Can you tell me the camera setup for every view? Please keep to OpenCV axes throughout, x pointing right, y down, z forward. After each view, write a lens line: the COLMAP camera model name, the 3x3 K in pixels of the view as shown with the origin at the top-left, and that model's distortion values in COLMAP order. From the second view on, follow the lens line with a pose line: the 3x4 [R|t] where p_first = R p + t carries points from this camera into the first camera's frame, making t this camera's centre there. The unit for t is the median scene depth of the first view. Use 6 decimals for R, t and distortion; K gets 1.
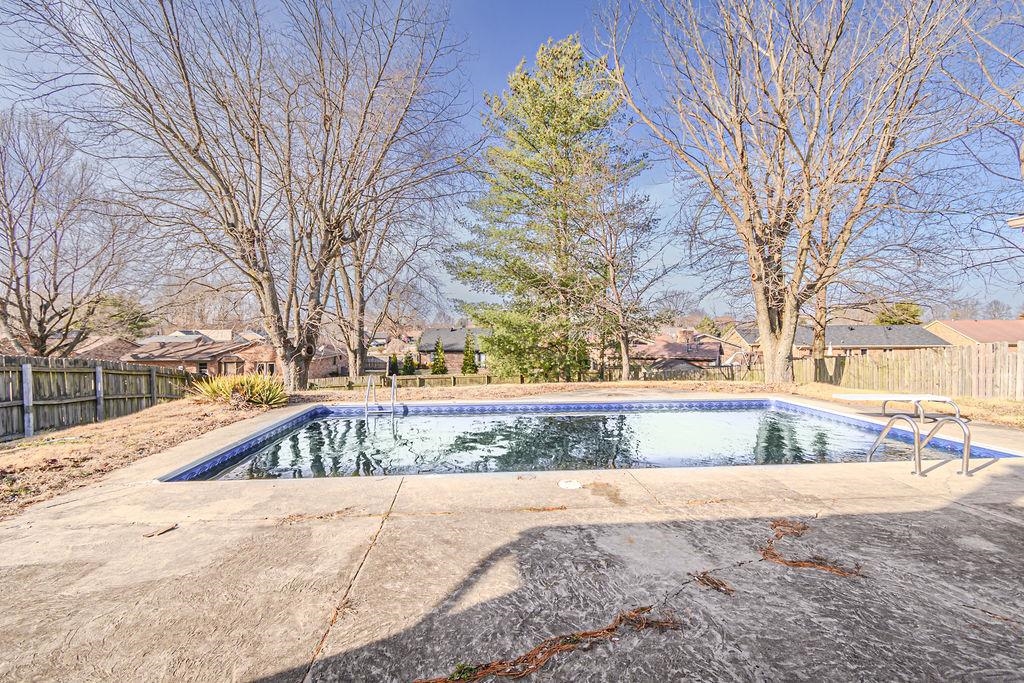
lens RADIAL K [[459.1, 0, 512.0], [0, 459.1, 341.5], [0, 0, 1]] dist [0.001199, -0.000007]
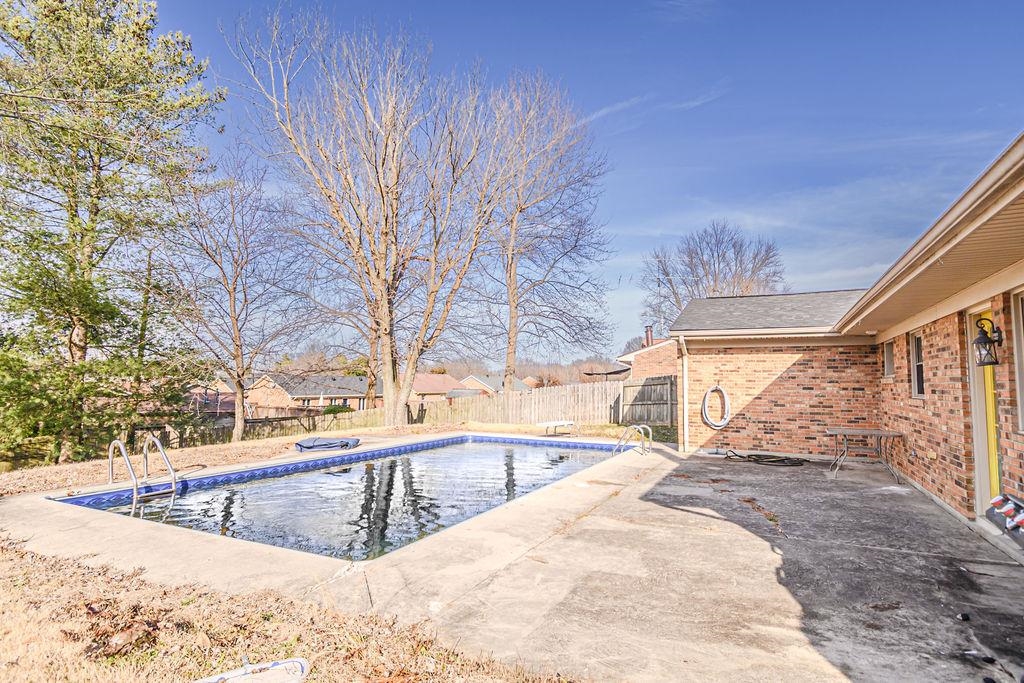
lens RADIAL K [[548.0, 0, 512.0], [0, 548.0, 341.5], [0, 0, 1]] dist [-0.000206, -0.000044]
pose [[0.510420, 0.072804, 0.856838, -0.500273], [0.007564, 0.995991, -0.089133, 0.005743], [-0.859892, 0.051976, 0.507823, 0.099798]]
